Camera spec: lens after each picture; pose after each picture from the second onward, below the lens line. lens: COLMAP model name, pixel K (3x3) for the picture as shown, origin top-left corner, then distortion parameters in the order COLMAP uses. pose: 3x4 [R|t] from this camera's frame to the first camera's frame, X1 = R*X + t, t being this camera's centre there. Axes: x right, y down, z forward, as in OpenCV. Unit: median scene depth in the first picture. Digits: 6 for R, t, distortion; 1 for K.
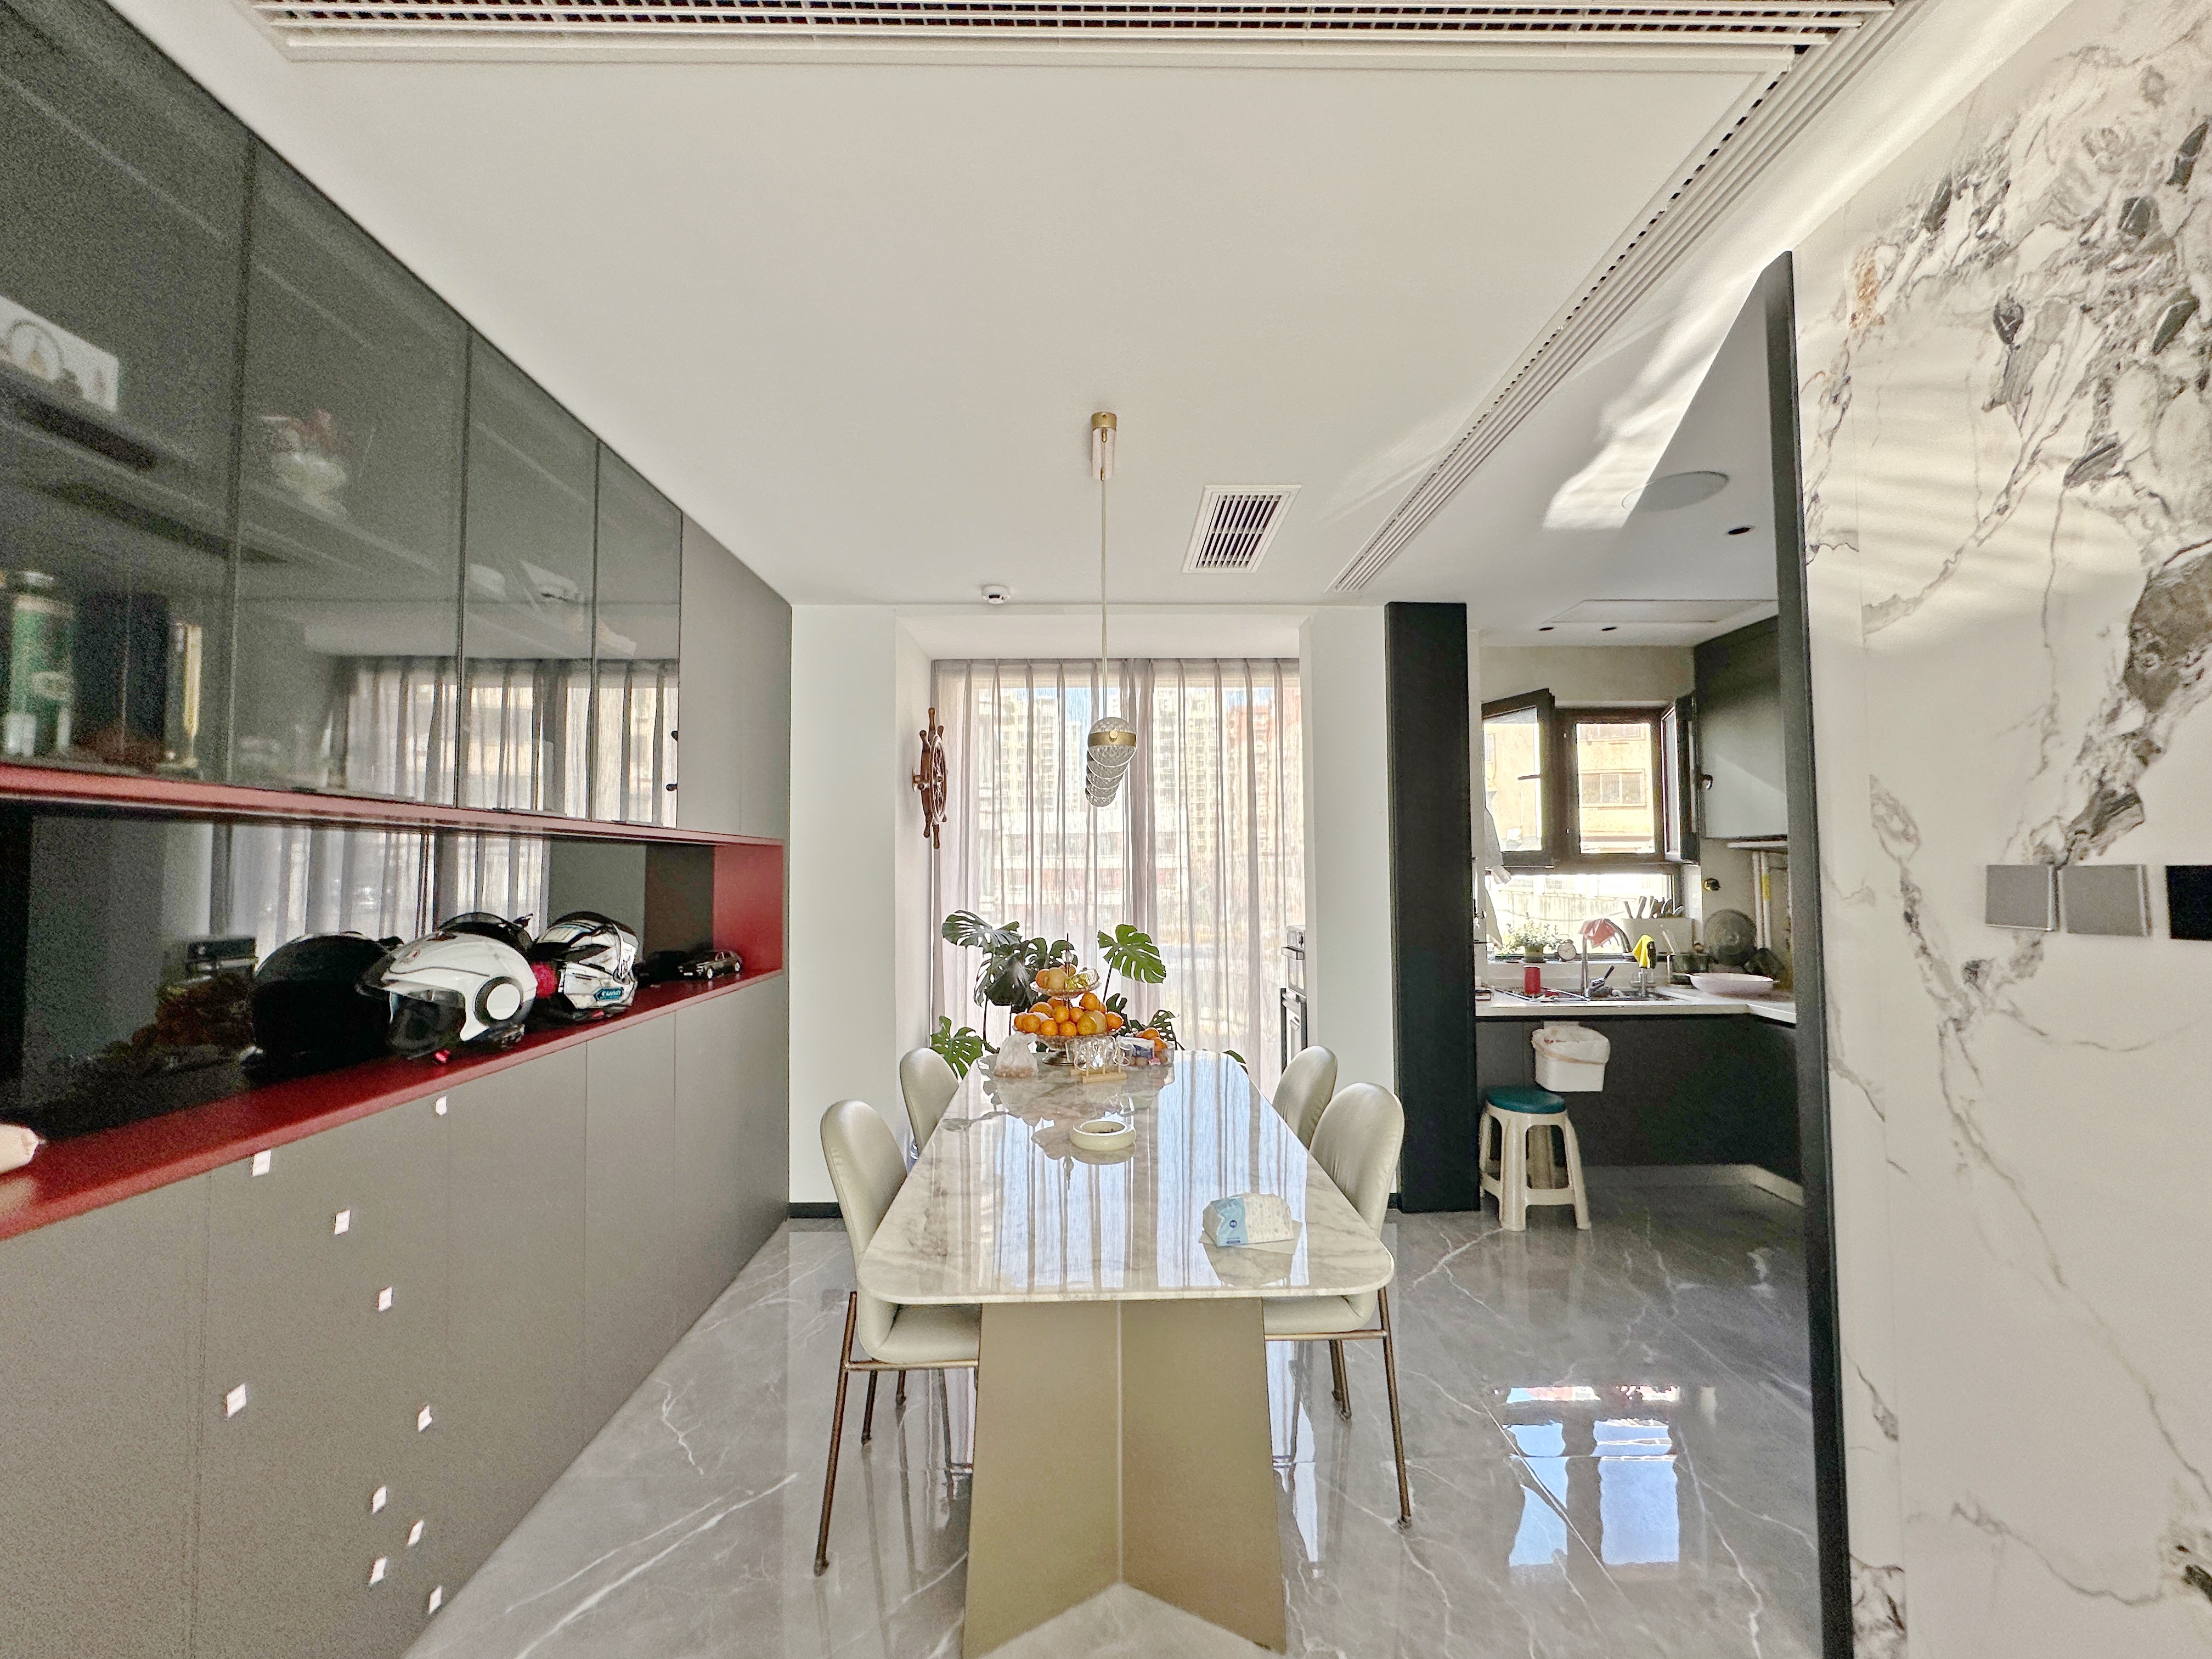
lens RADIAL K [[888.9, 0, 1106.0], [0, 888.9, 829.5], [0, 0, 1]] dist [-0.001212, -0.000123]
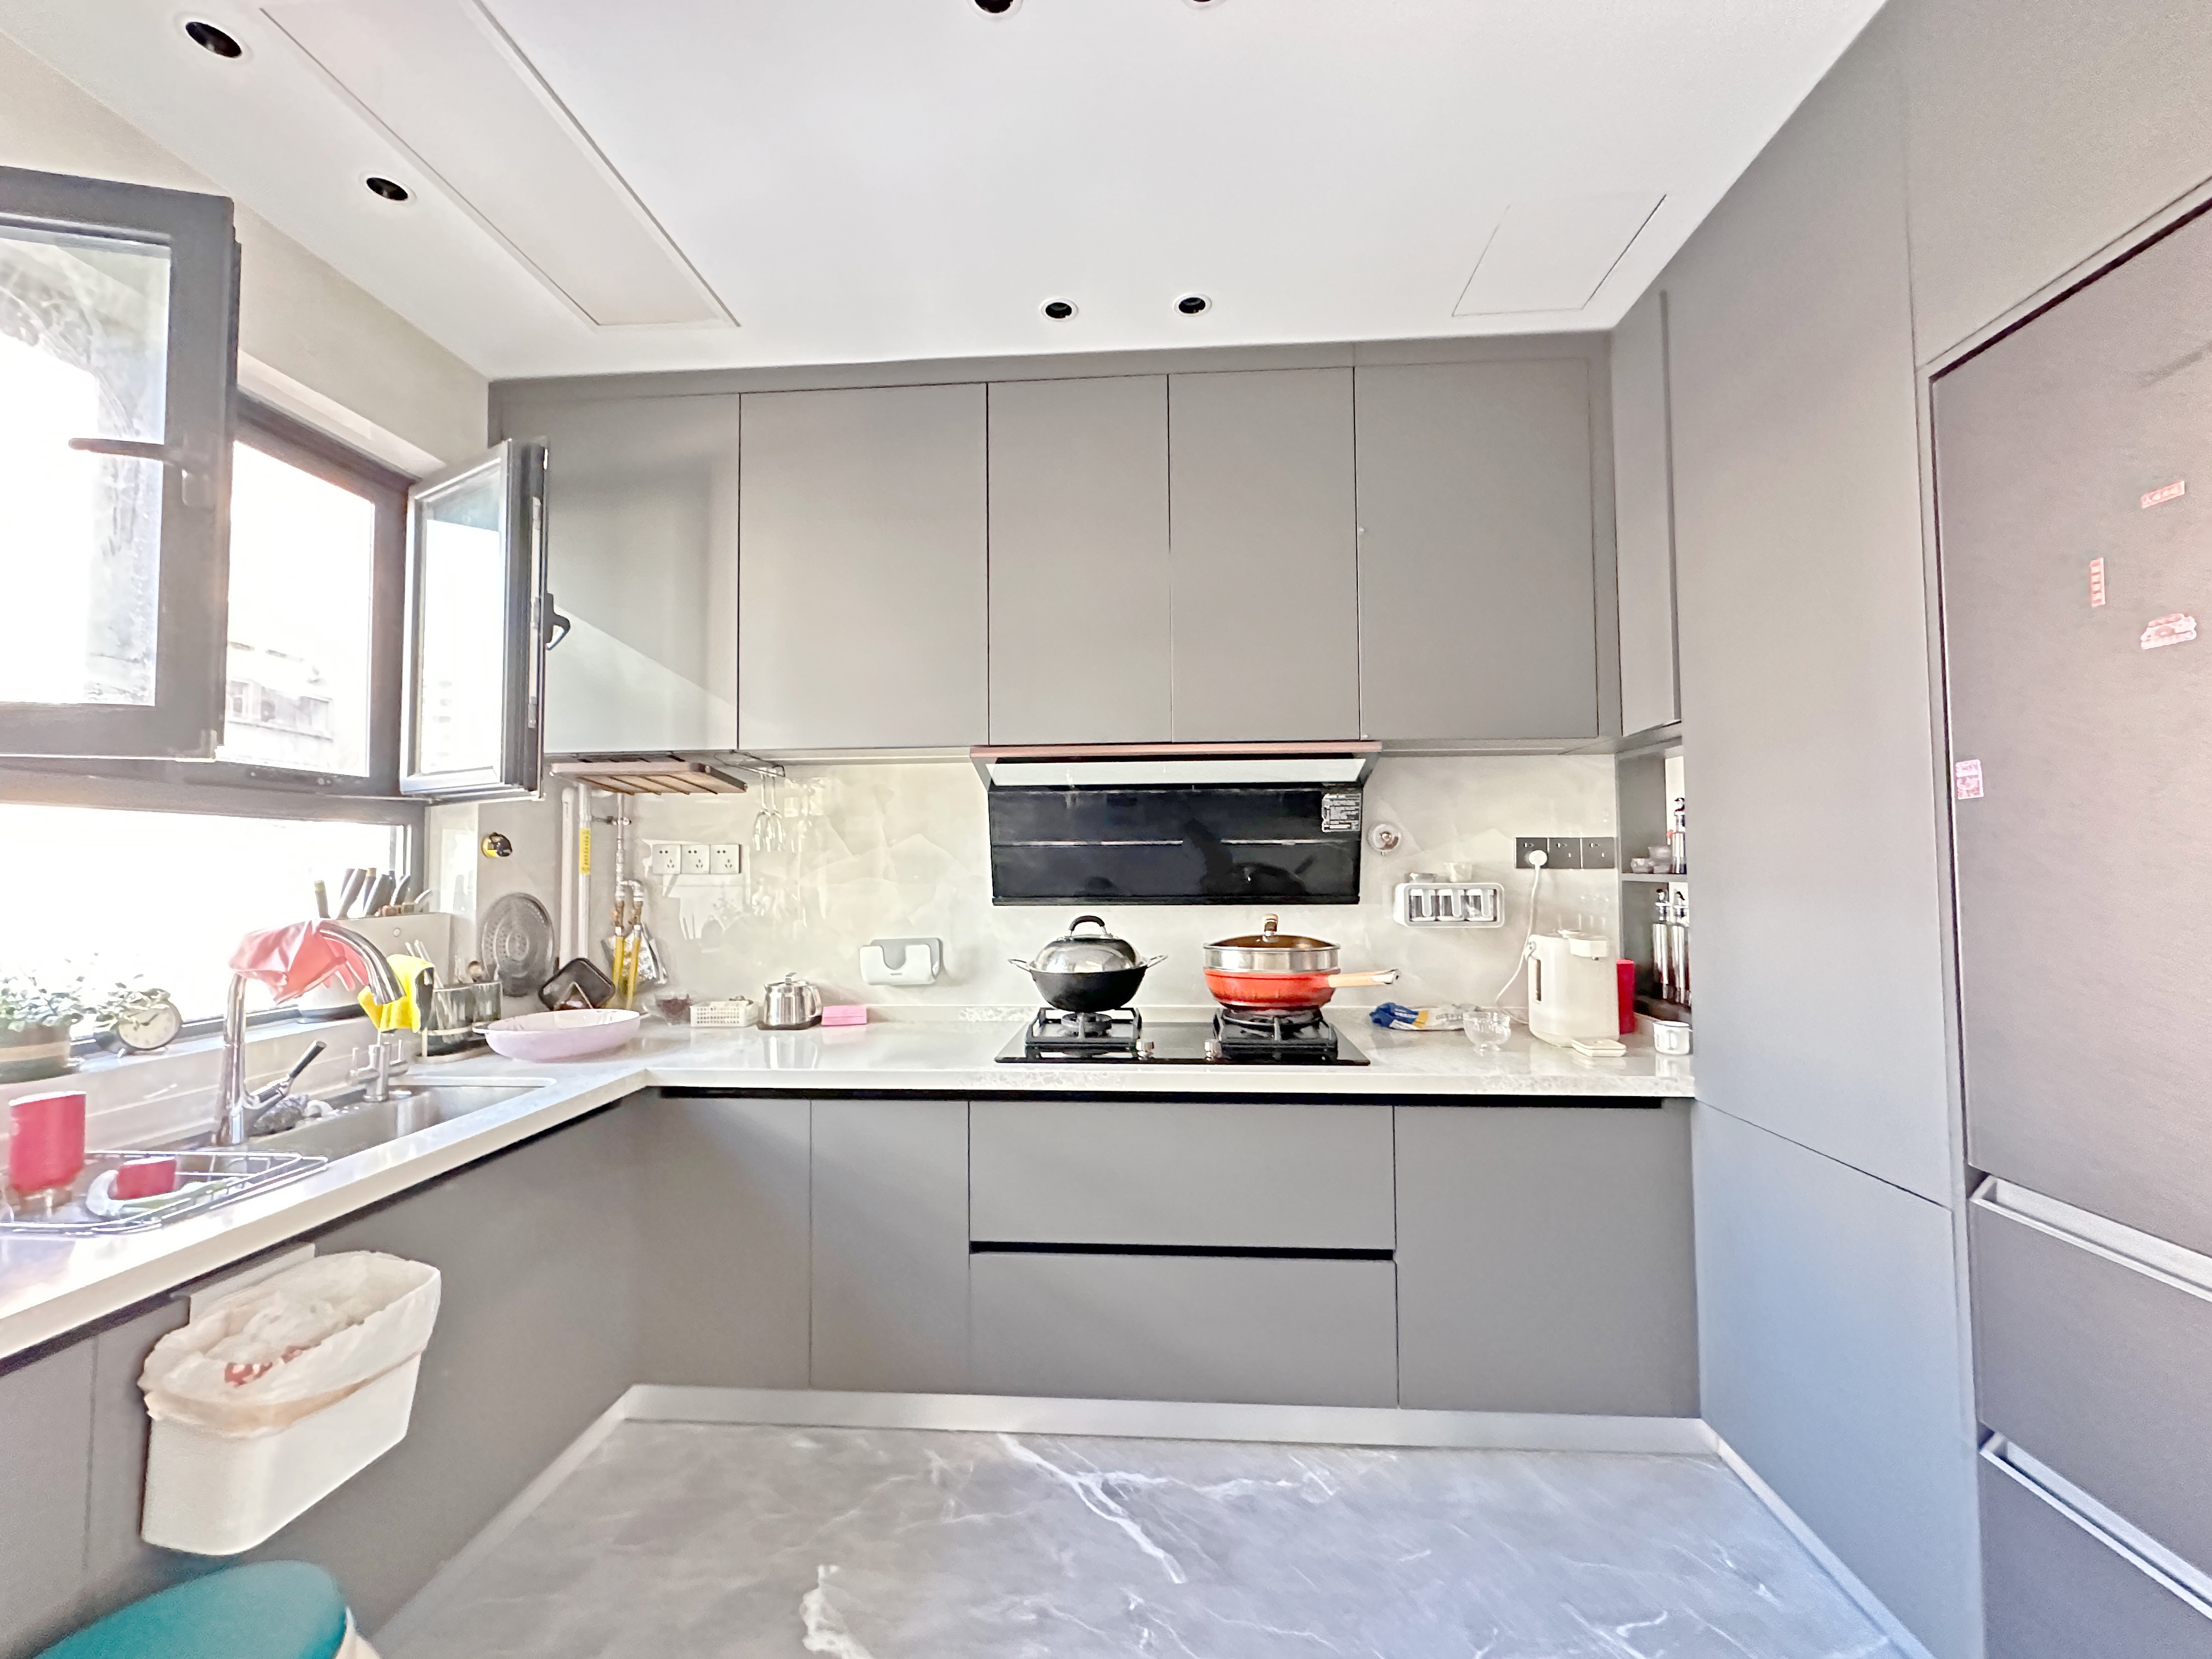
lens RADIAL K [[888.9, 0, 1106.0], [0, 888.9, 829.5], [0, 0, 1]] dist [-0.001212, -0.000123]
pose [[0.095678, 0.049907, 0.994160, 0.211750], [-0.043758, 0.997988, -0.045888, 0.062968], [-0.994450, -0.039112, 0.097669, 0.619771]]
